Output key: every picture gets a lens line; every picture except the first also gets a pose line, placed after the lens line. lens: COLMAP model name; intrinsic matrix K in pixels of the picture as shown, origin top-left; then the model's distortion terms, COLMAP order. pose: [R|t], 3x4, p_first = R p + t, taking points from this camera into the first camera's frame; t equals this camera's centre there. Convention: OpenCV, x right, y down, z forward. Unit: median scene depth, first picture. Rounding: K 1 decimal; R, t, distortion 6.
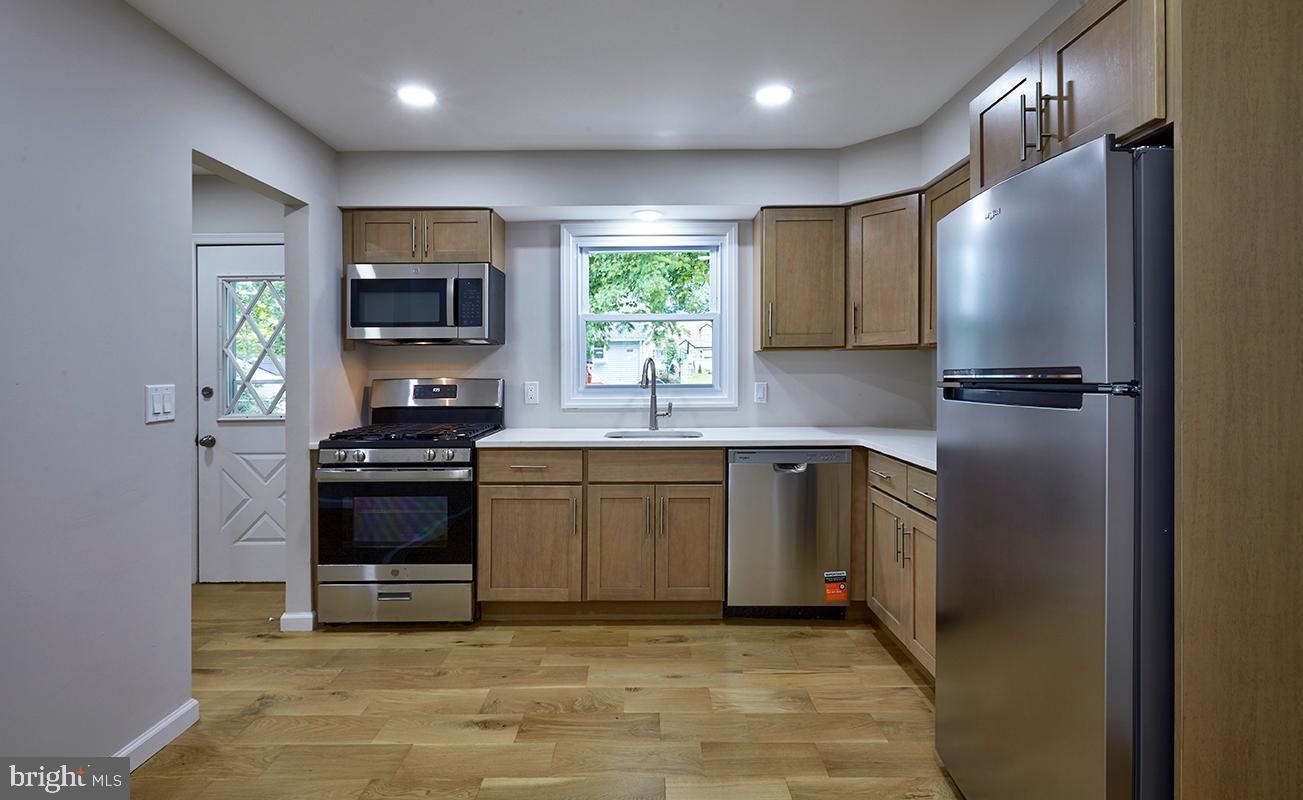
lens RADIAL K [[606.2, 0, 648.4], [0, 606.2, 372.4], [0, 0, 1]] dist [-0.000280, 0.000370]
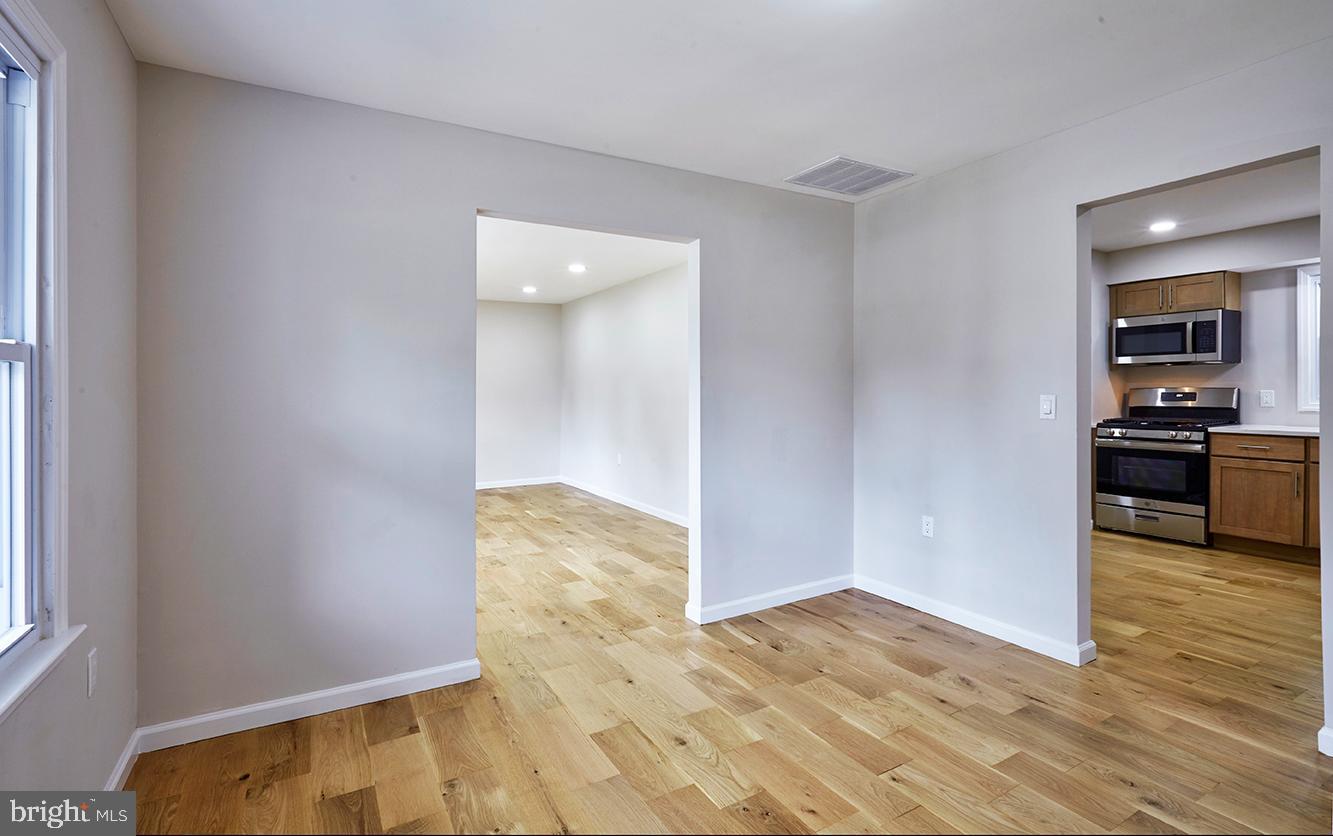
lens RADIAL K [[613.1, 0, 664.7], [0, 613.1, 390.3], [0, 0, 1]] dist [-0.001499, -0.000309]
pose [[0.491935, 0.002868, -0.870627, 0.384299], [0.004816, 0.999970, 0.006015, 0.001115], [0.870619, -0.007152, 0.491906, -0.956109]]
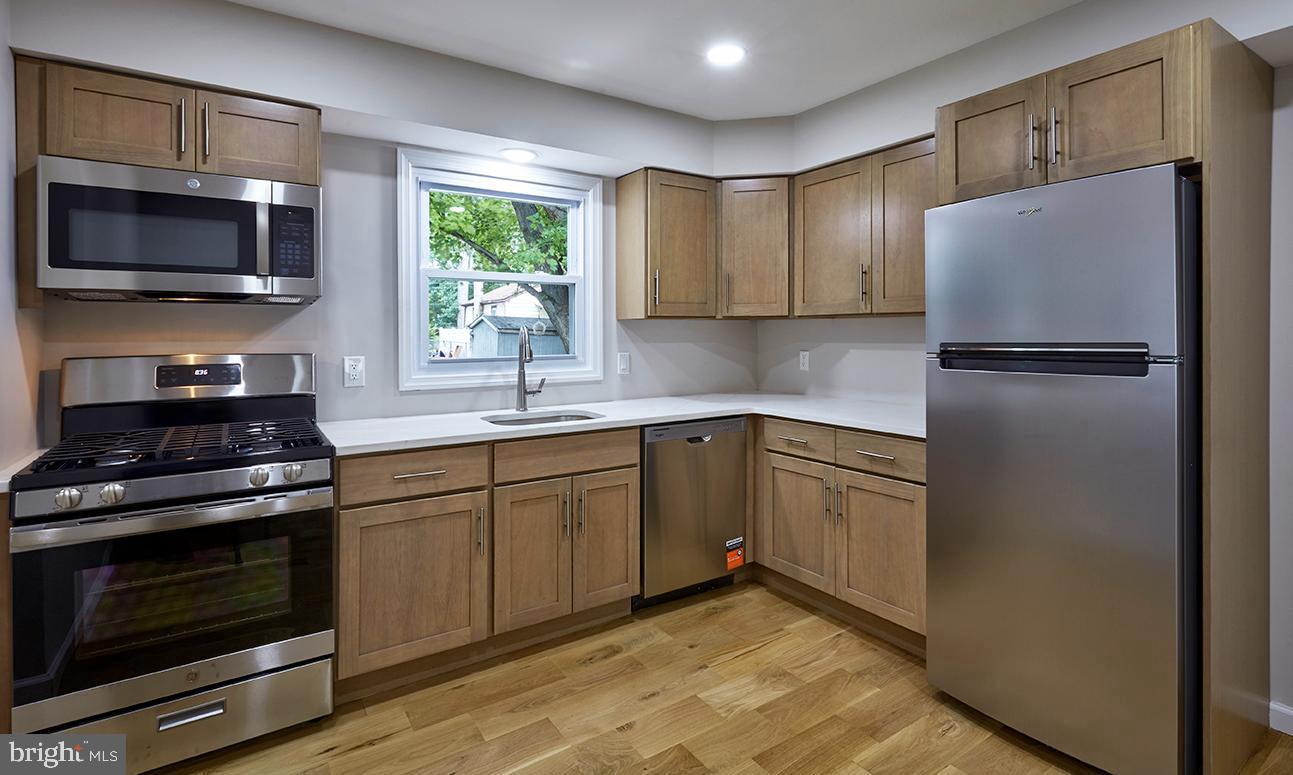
lens RADIAL K [[609.3, 0, 647.5], [0, 609.3, 337.4], [0, 0, 1]] dist [-0.001668, 0.000095]
pose [[0.826667, -0.002218, 0.562687, -0.370657], [0.001362, 0.999997, 0.001941, -0.010197], [-0.562690, -0.000838, 0.826667, 0.231619]]
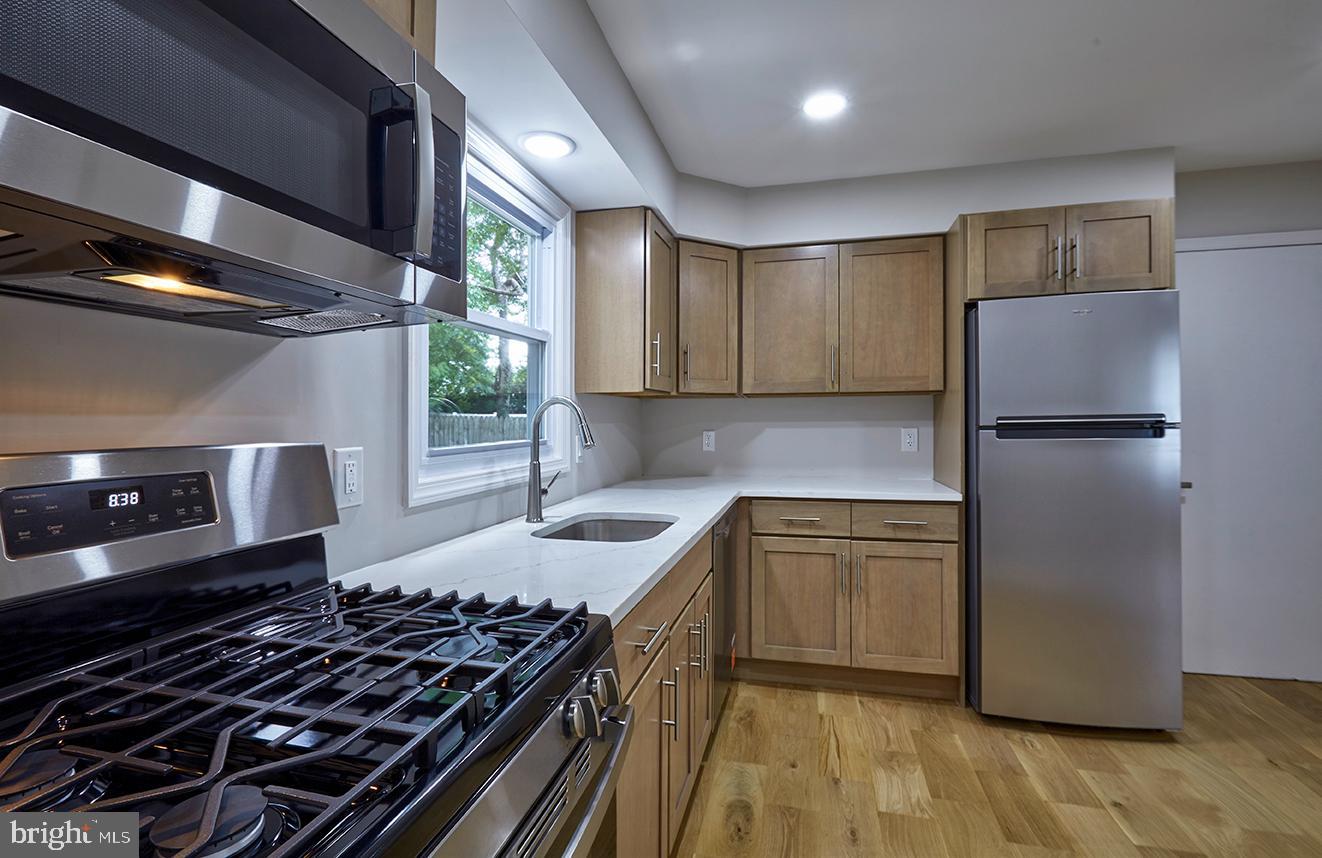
lens RADIAL K [[613.1, 0, 653.6], [0, 613.1, 420.2], [0, 0, 1]] dist [-0.000862, -0.000319]
pose [[0.243698, 0.000657, 0.969851, -0.603455], [0.007655, 0.999967, -0.002601, 0.001019], [-0.969821, 0.008058, 0.243685, 0.860147]]
